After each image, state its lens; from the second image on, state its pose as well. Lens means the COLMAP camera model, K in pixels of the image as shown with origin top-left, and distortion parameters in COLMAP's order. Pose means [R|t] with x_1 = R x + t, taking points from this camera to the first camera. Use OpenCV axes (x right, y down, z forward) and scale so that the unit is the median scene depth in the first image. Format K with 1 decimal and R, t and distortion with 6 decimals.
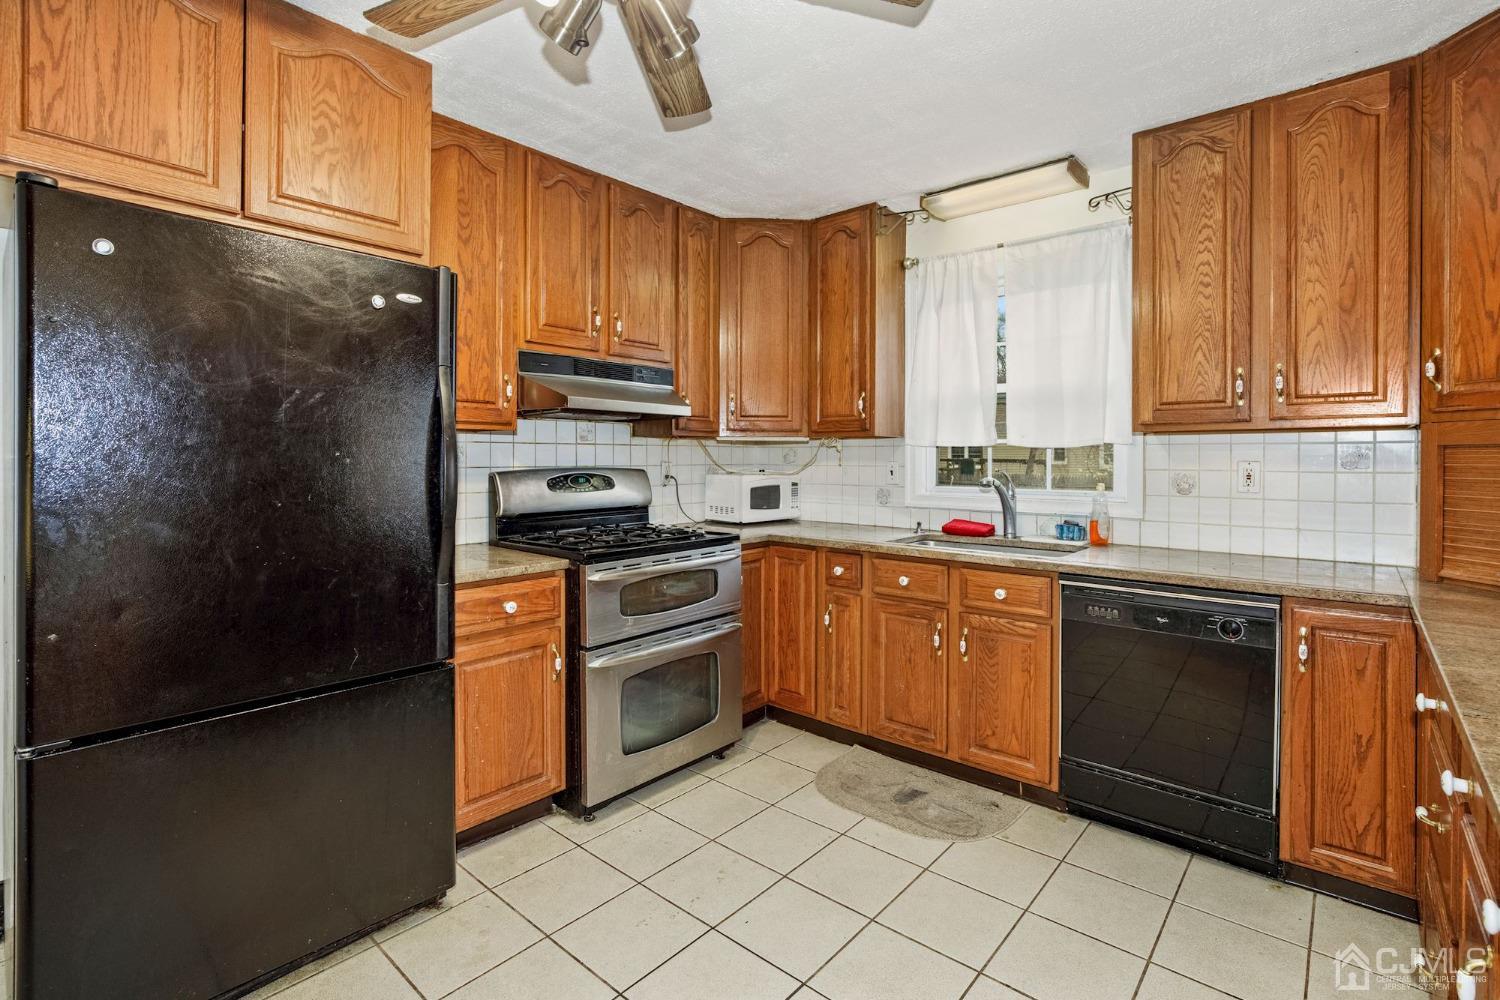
lens RADIAL K [[684.9, 0, 783.3], [0, 684.9, 461.7], [0, 0, 1]] dist [-0.016160, 0.005401]
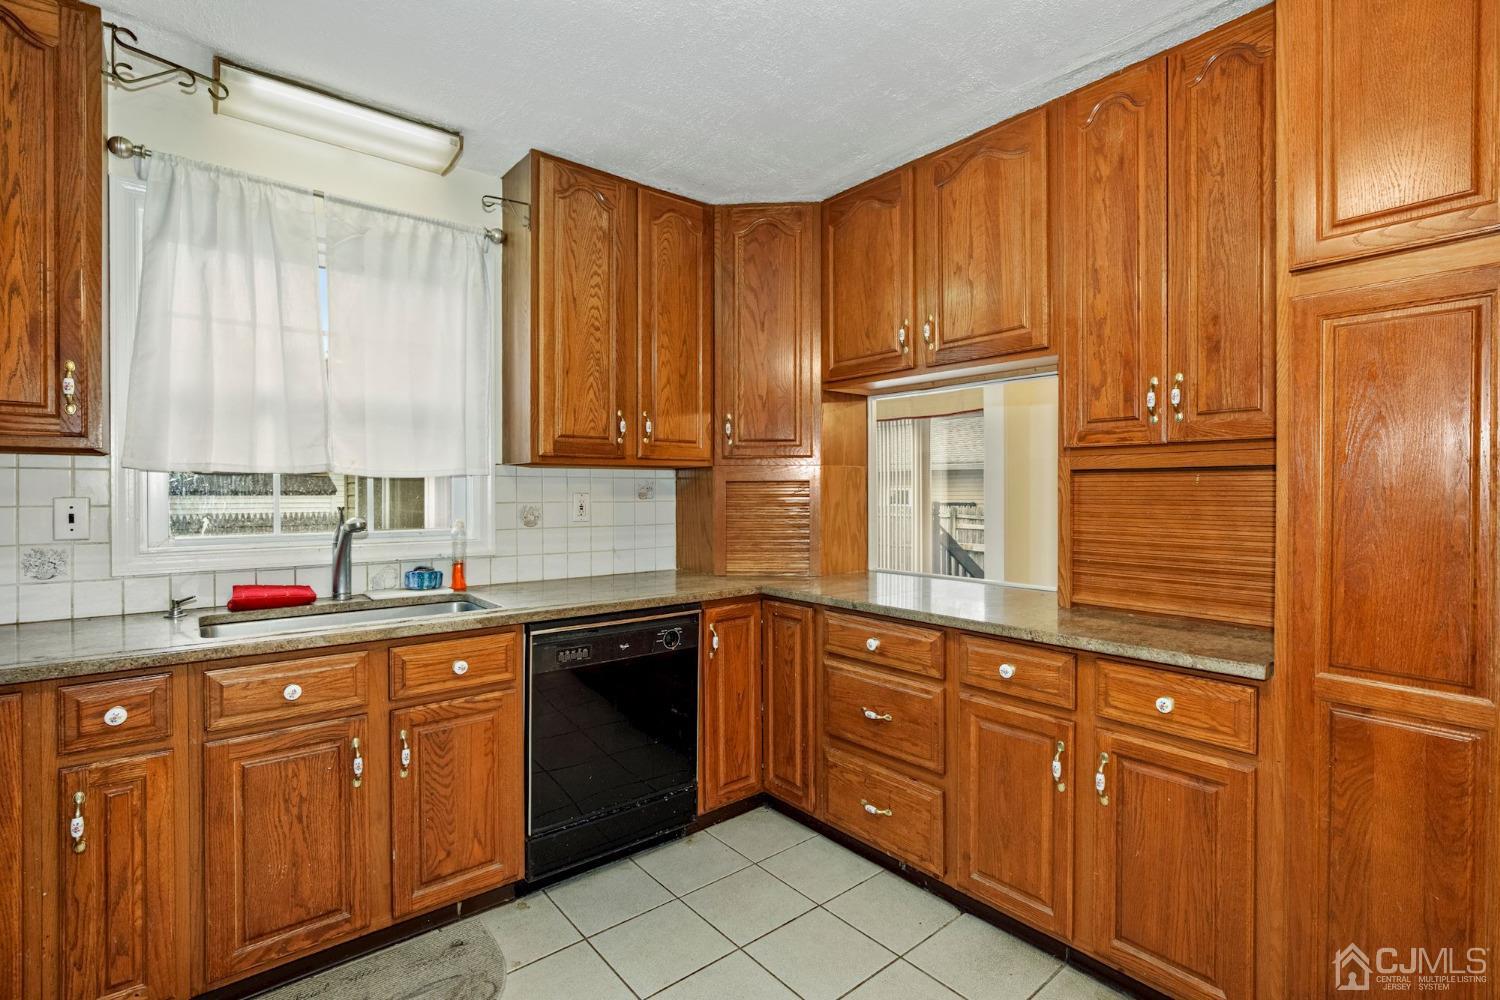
lens RADIAL K [[684.9, 0, 756.2], [0, 684.9, 495.8], [0, 0, 1]] dist [-0.016160, 0.005401]
pose [[0.192762, -0.007373, 0.981218, -0.374119], [0.006546, 0.999959, 0.006228, -0.001725], [-0.981224, 0.005223, 0.192802, 0.531383]]
